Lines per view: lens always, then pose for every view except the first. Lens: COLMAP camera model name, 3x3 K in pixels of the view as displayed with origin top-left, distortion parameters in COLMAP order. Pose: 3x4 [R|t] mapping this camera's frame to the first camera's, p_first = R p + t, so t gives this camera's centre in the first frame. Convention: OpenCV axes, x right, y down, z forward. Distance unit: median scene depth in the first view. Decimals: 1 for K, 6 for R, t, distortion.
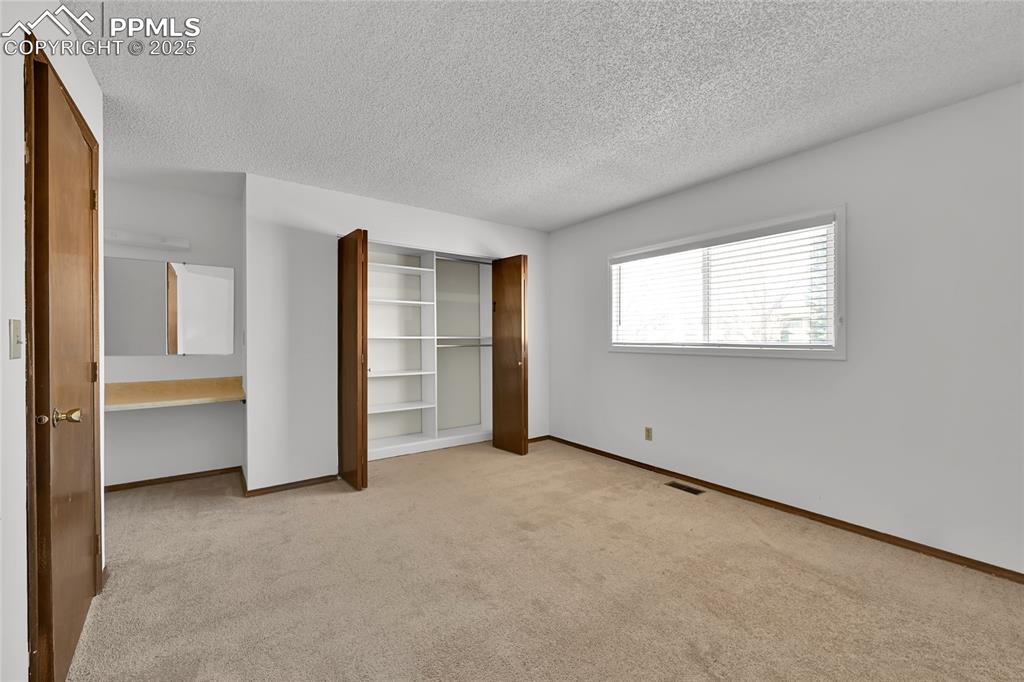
lens RADIAL K [[405.8, 0, 510.1], [0, 405.8, 339.1], [0, 0, 1]] dist [-0.001064, -0.000085]
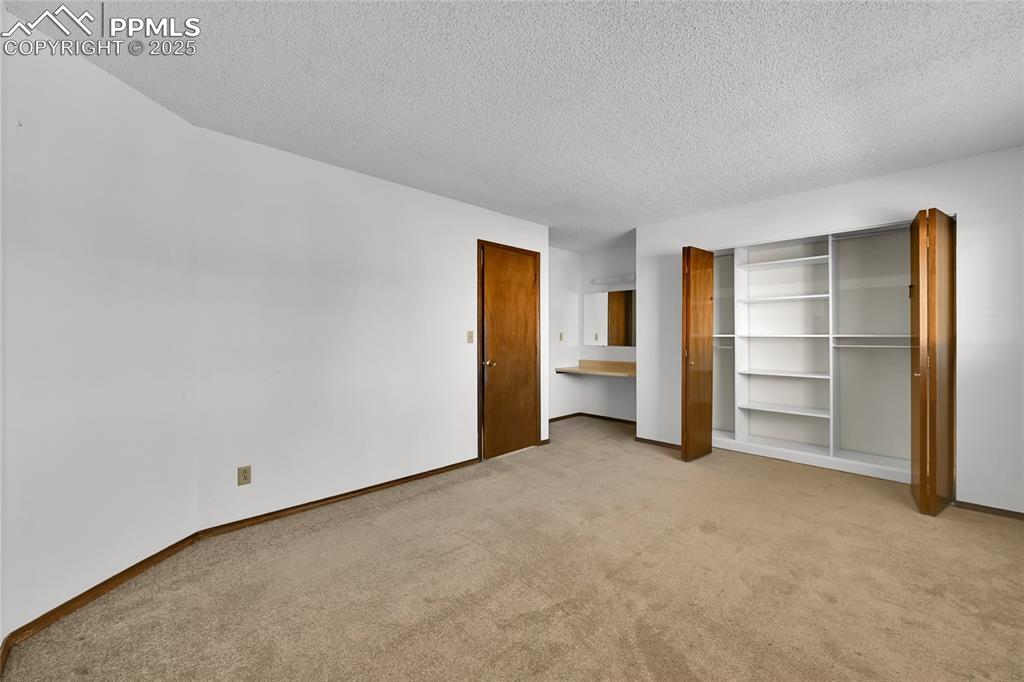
lens RADIAL K [[405.8, 0, 510.1], [0, 405.8, 339.1], [0, 0, 1]] dist [-0.001064, -0.000085]
pose [[0.126097, 0.002310, -0.992015, 0.776117], [-0.001879, 0.999996, 0.002090, 0.003754], [0.992016, 0.001601, 0.126101, 0.328111]]
